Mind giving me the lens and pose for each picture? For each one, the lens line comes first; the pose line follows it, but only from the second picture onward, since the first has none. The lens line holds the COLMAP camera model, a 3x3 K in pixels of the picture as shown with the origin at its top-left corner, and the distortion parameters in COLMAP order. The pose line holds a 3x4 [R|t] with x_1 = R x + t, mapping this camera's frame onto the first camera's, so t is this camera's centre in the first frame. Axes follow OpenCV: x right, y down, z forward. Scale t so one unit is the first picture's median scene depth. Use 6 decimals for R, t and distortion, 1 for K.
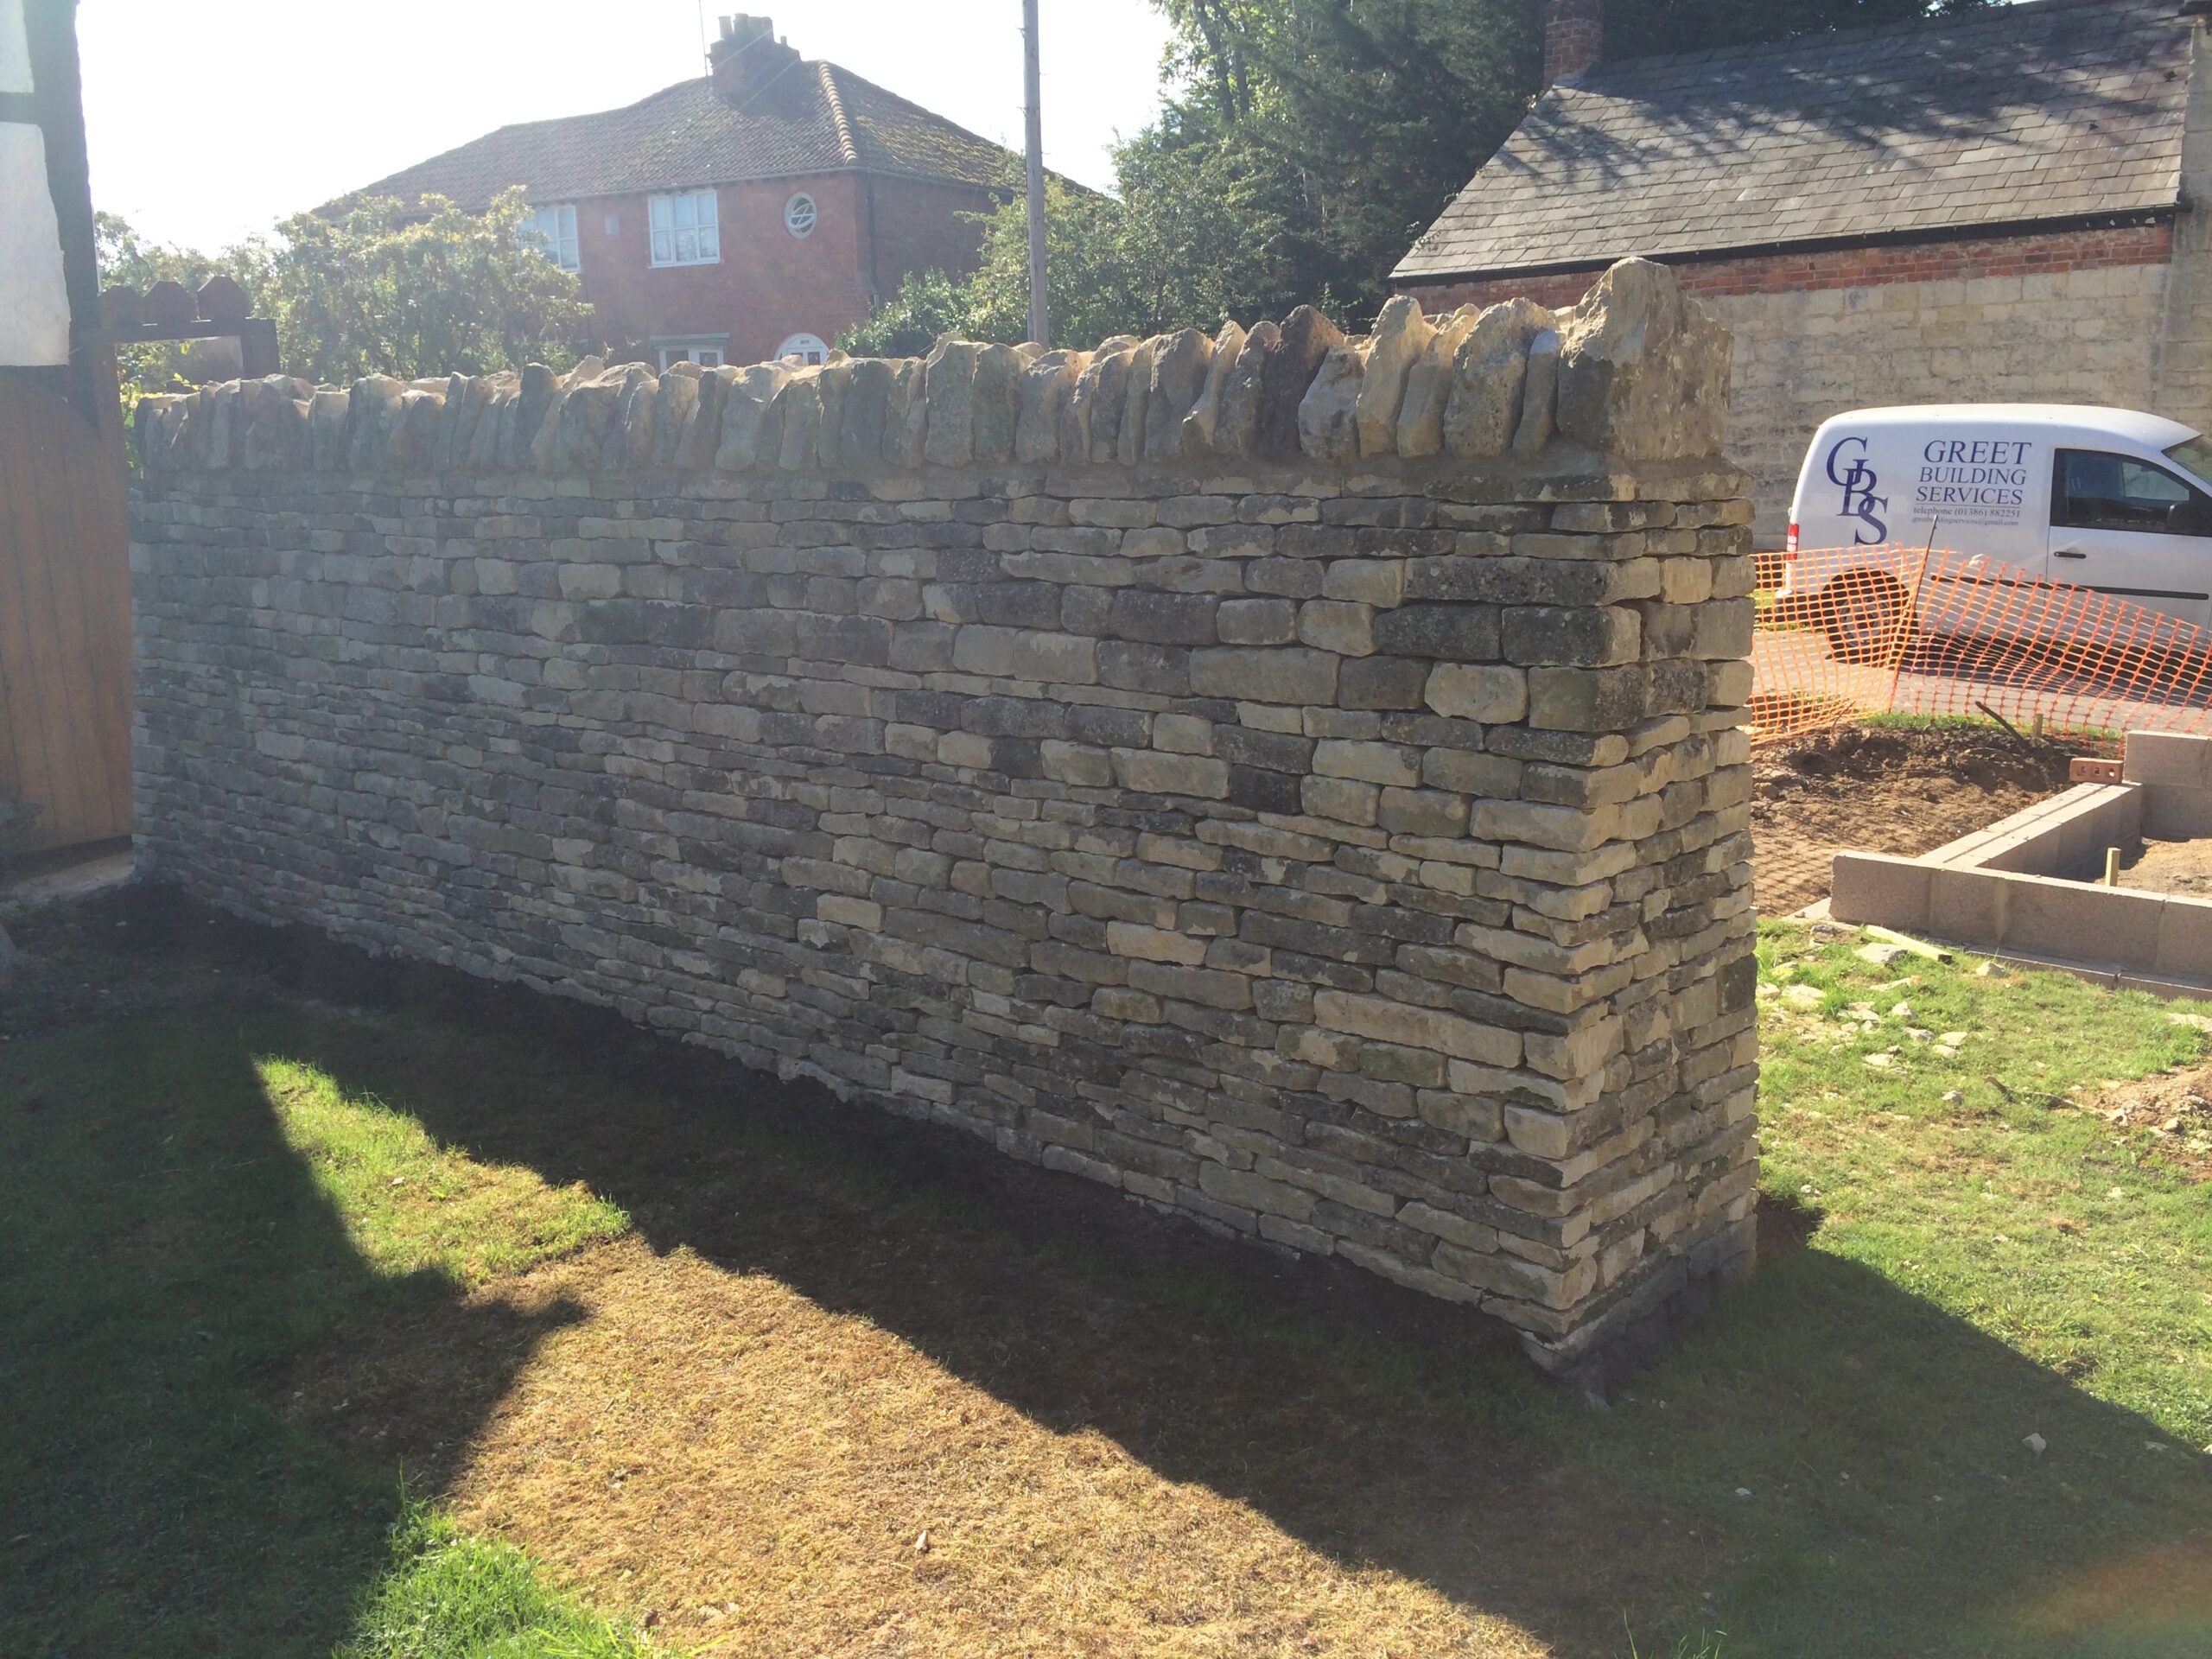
lens RADIAL K [[1889.3, 0, 1105.5], [0, 1889.3, 840.4], [0, 0, 1]] dist [0.082349, -0.117648]
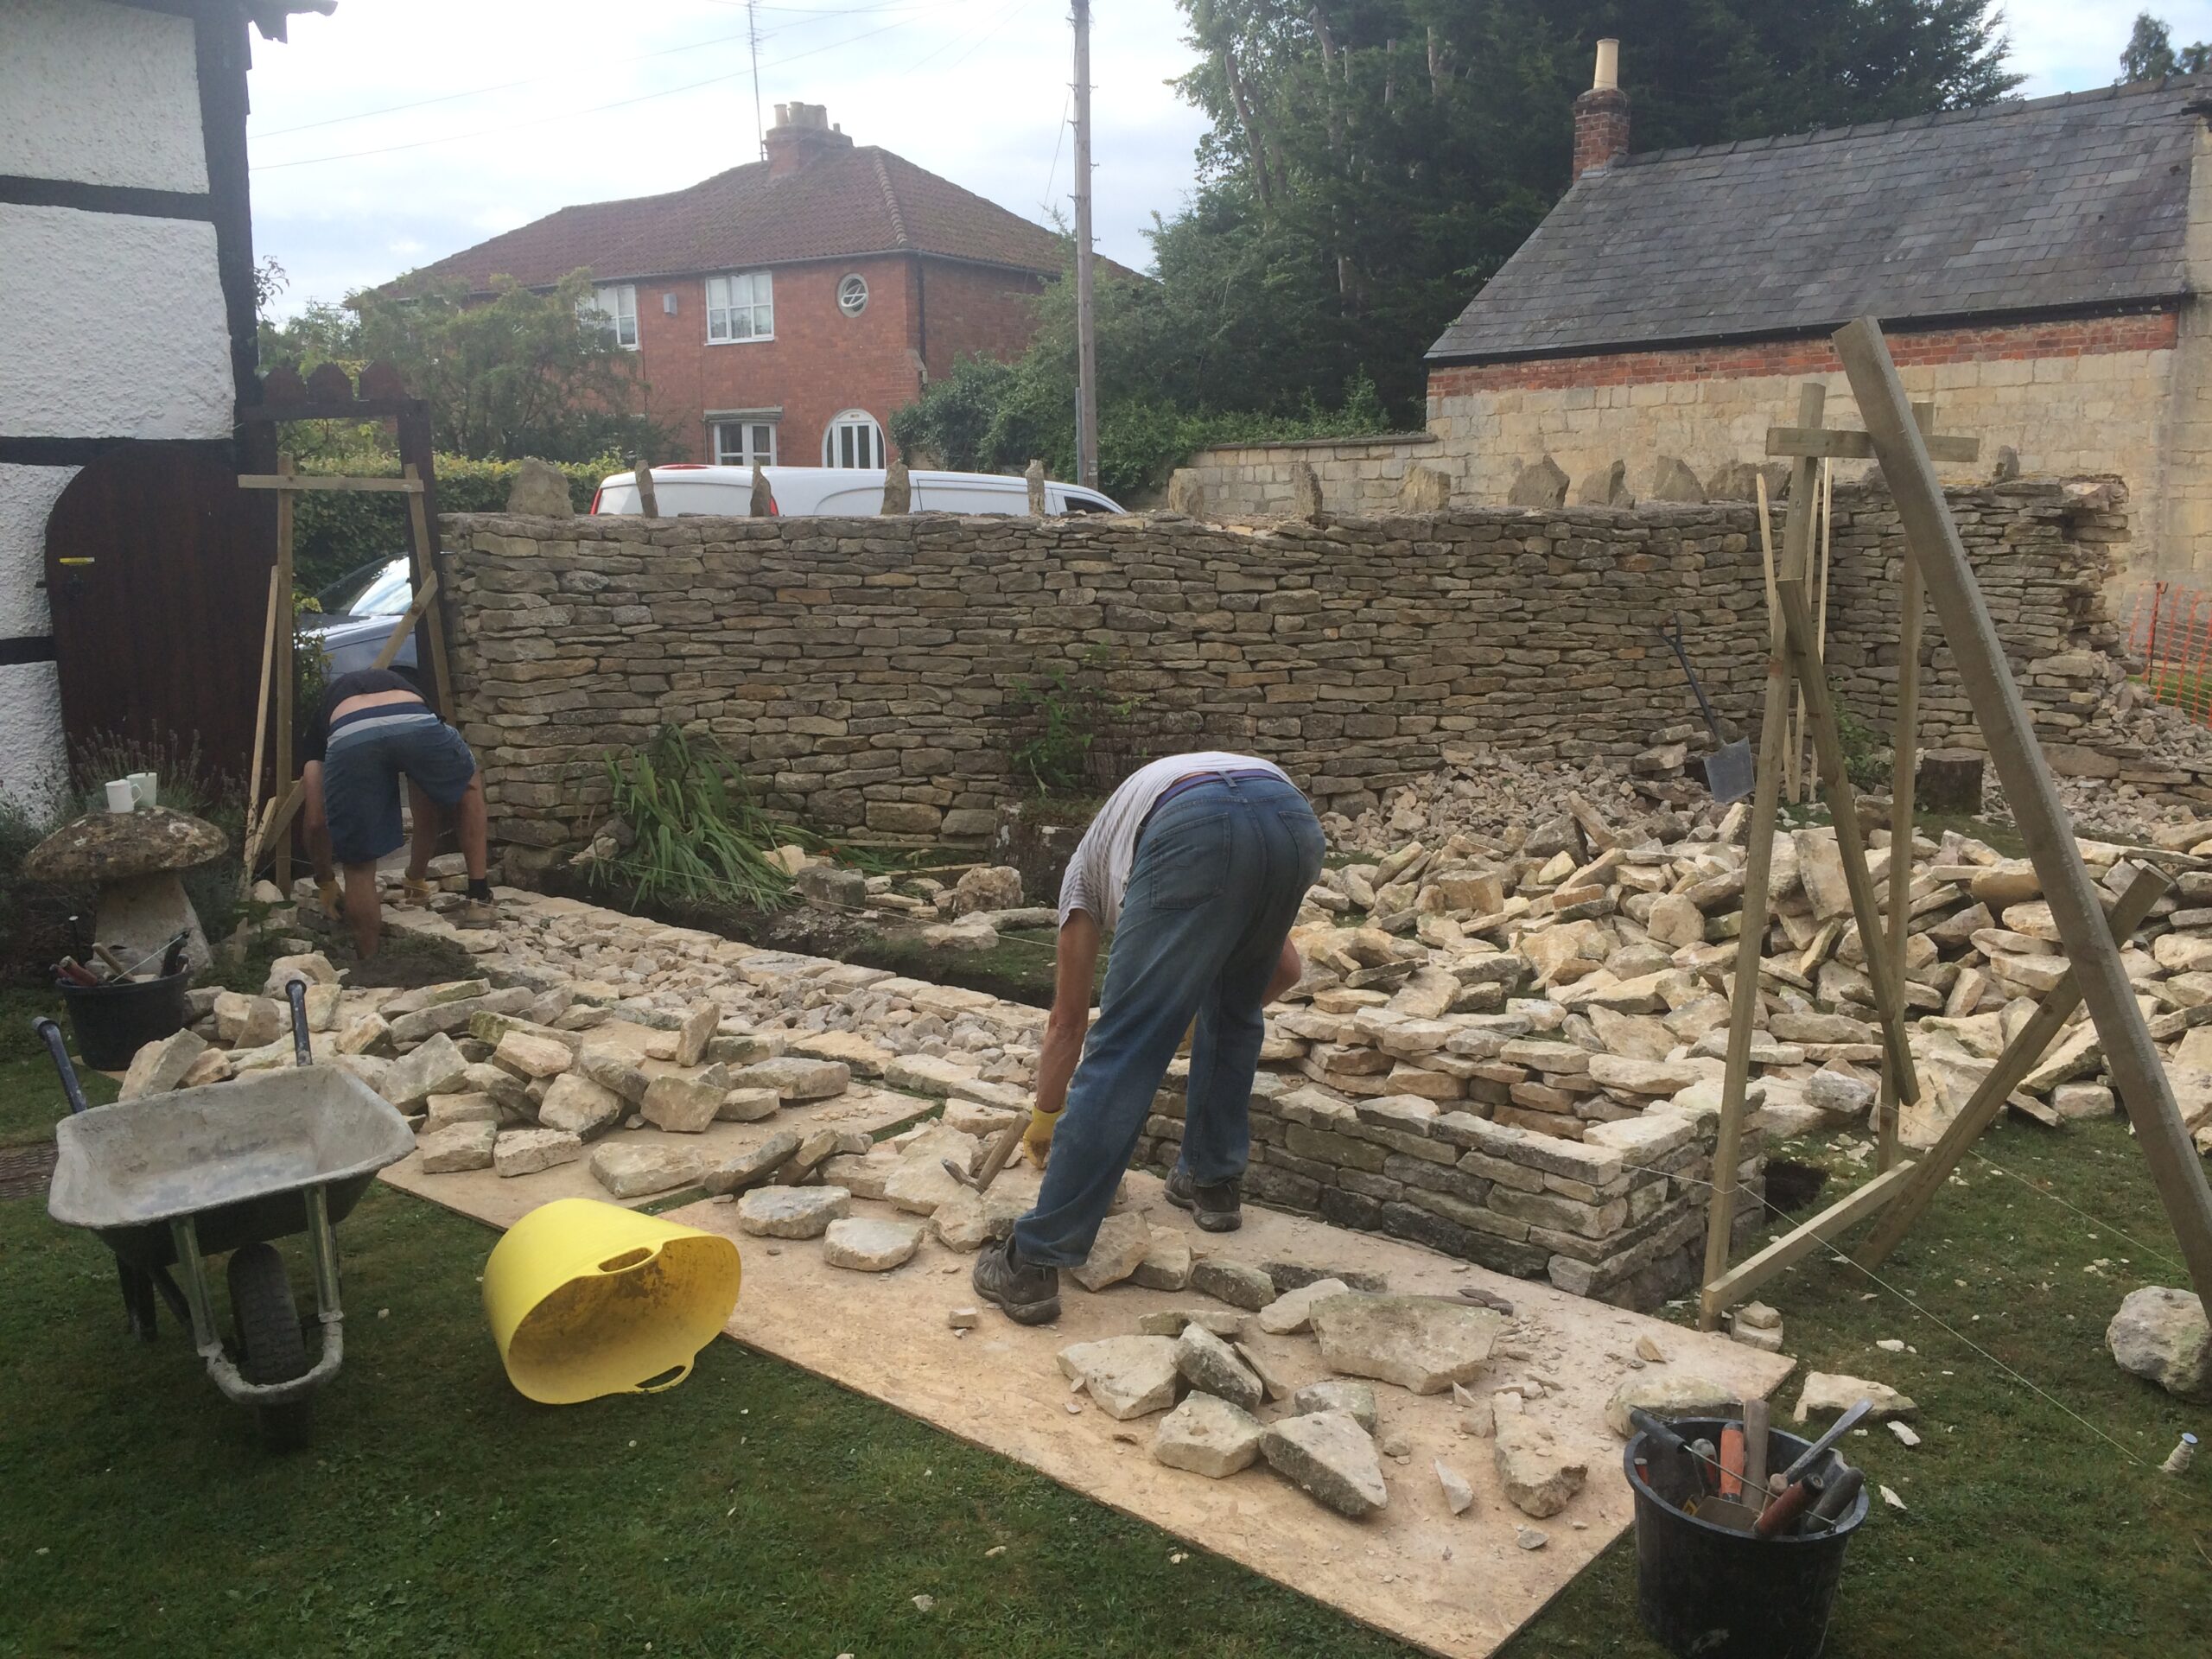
lens RADIAL K [[1889.3, 0, 1107.2], [0, 1889.3, 840.6], [0, 0, 1]] dist [0.082349, -0.117648]
pose [[0.999884, 0.007665, -0.013146, -0.032952], [-0.008132, 0.999326, -0.035796, 0.026400], [0.012863, 0.035899, 0.999273, -0.124826]]
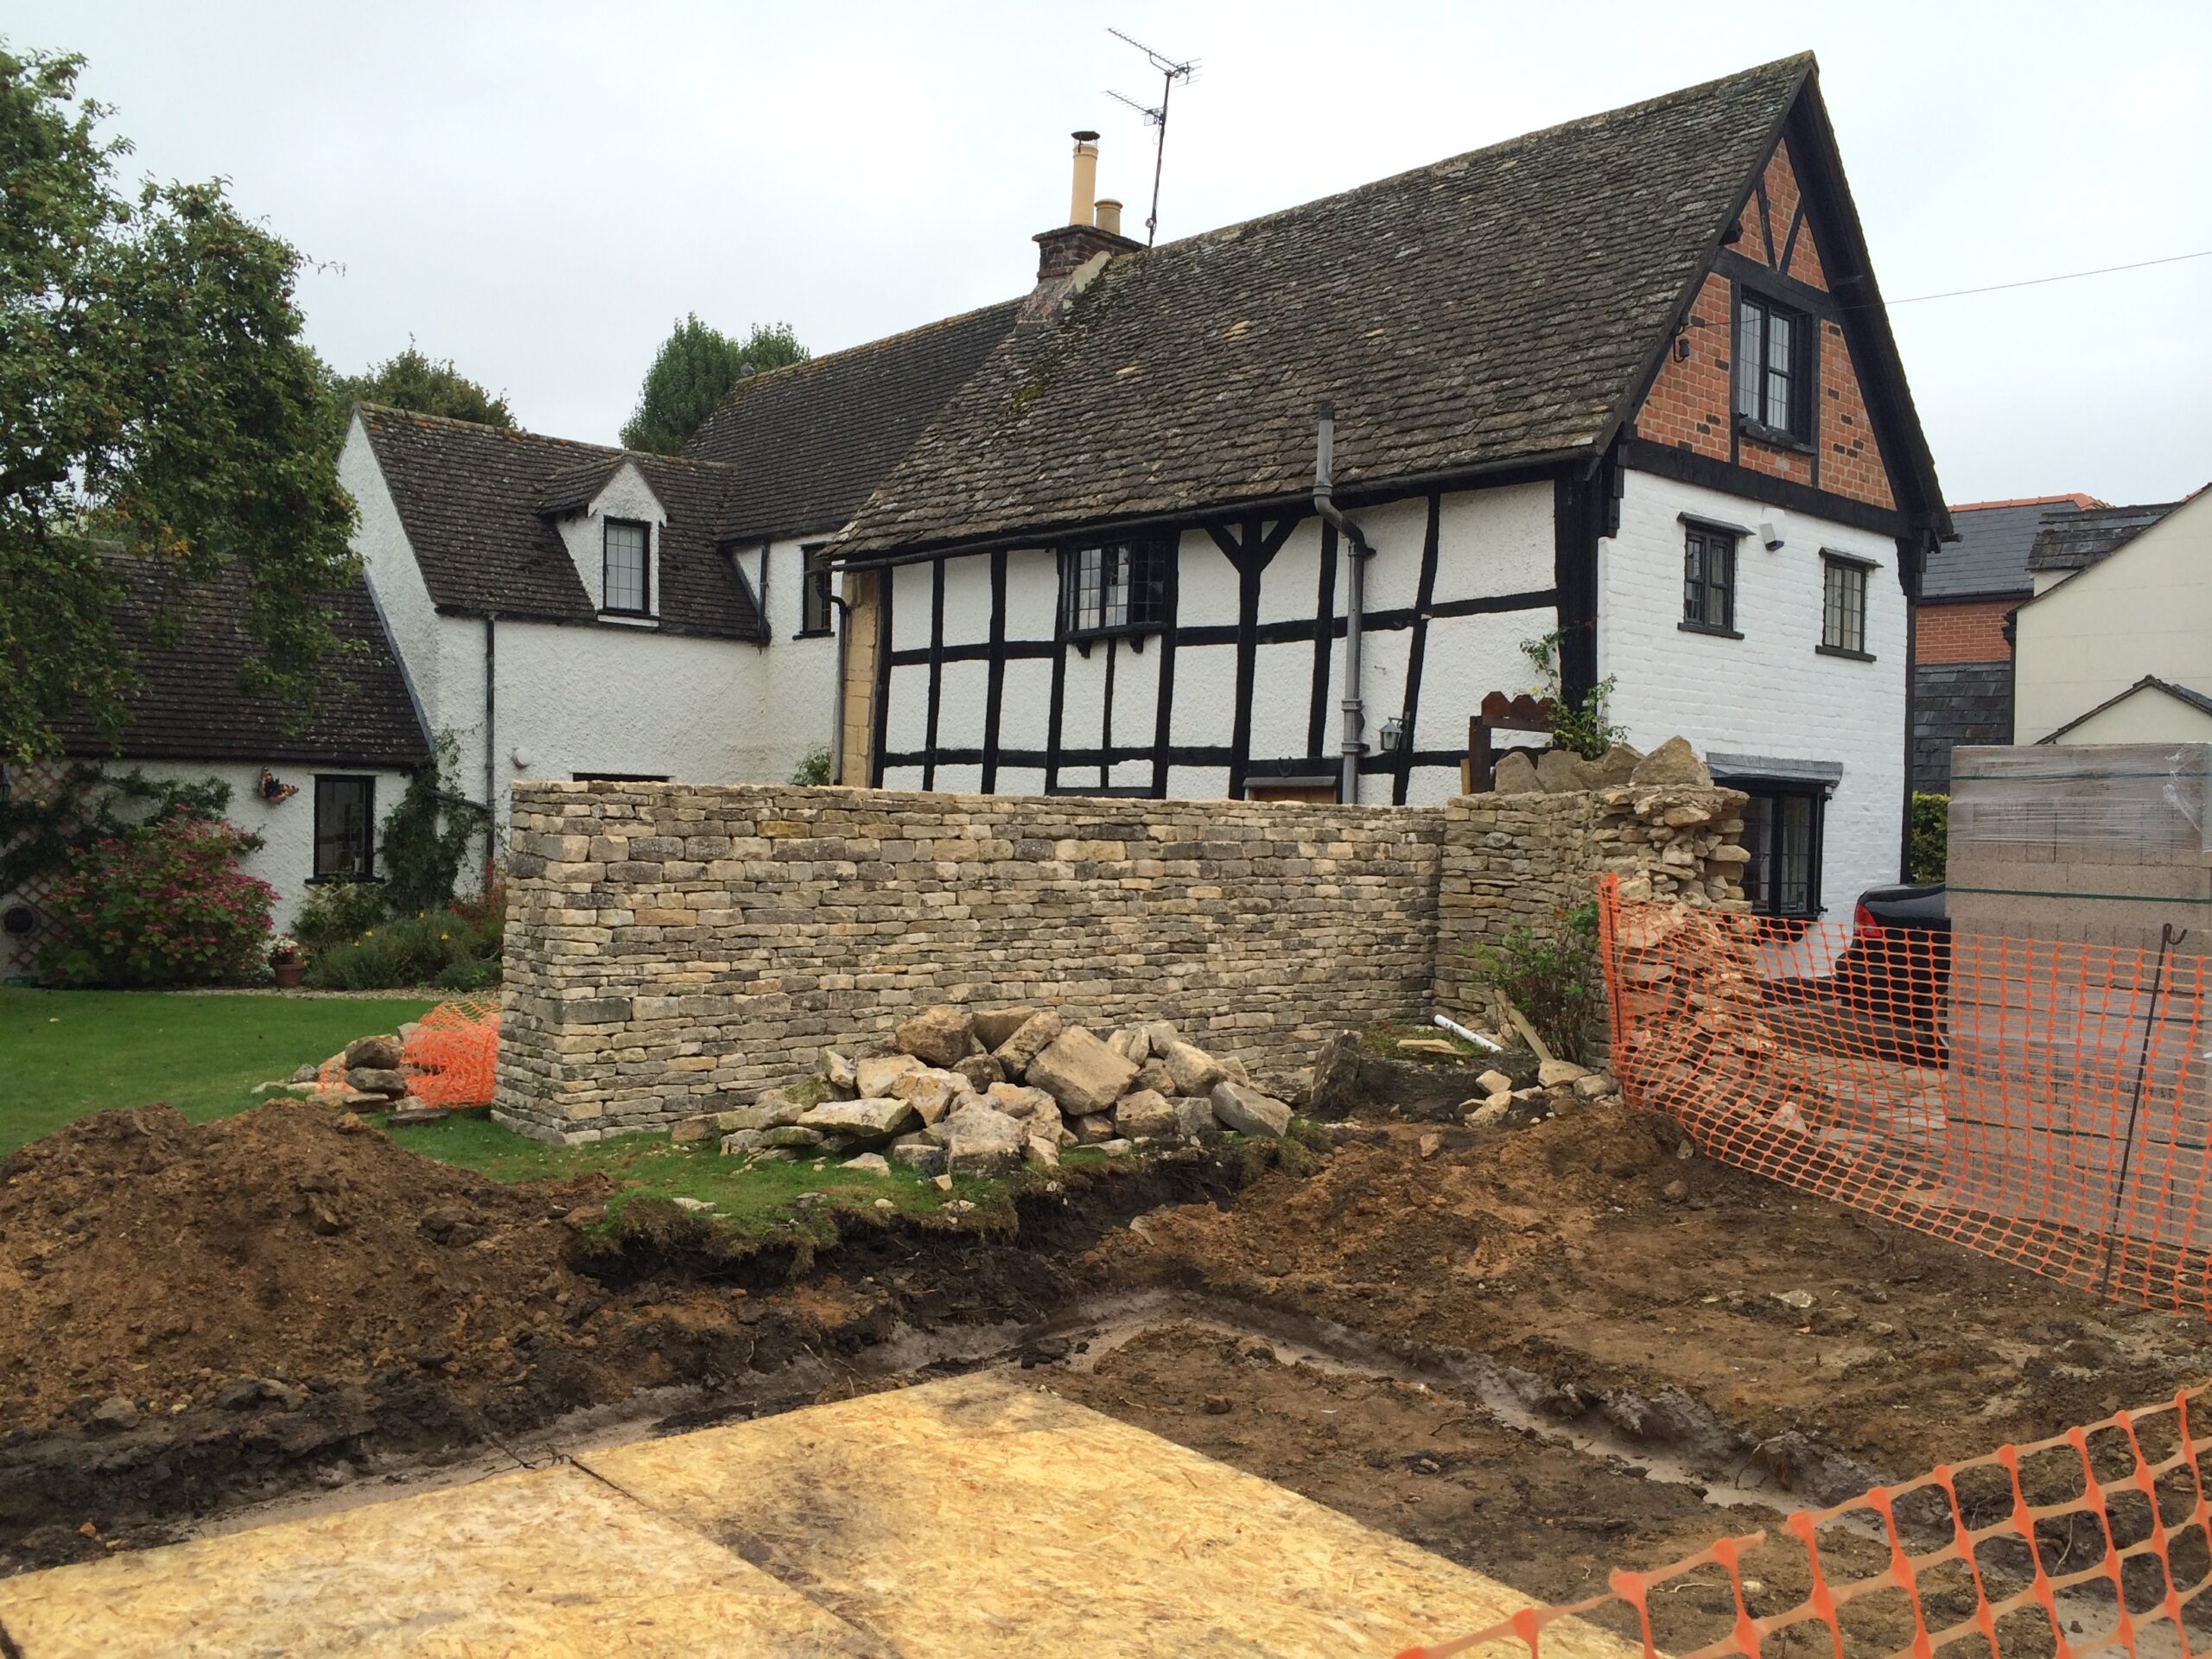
lens RADIAL K [[1889.3, 0, 1118.0], [0, 1889.3, 828.8], [0, 0, 1]] dist [0.082349, -0.117648]
pose [[-0.128894, 0.014649, -0.991550, 1.640624], [-0.216718, 0.975305, 0.042581, -0.246068], [0.967688, 0.220375, -0.122537, 1.253823]]
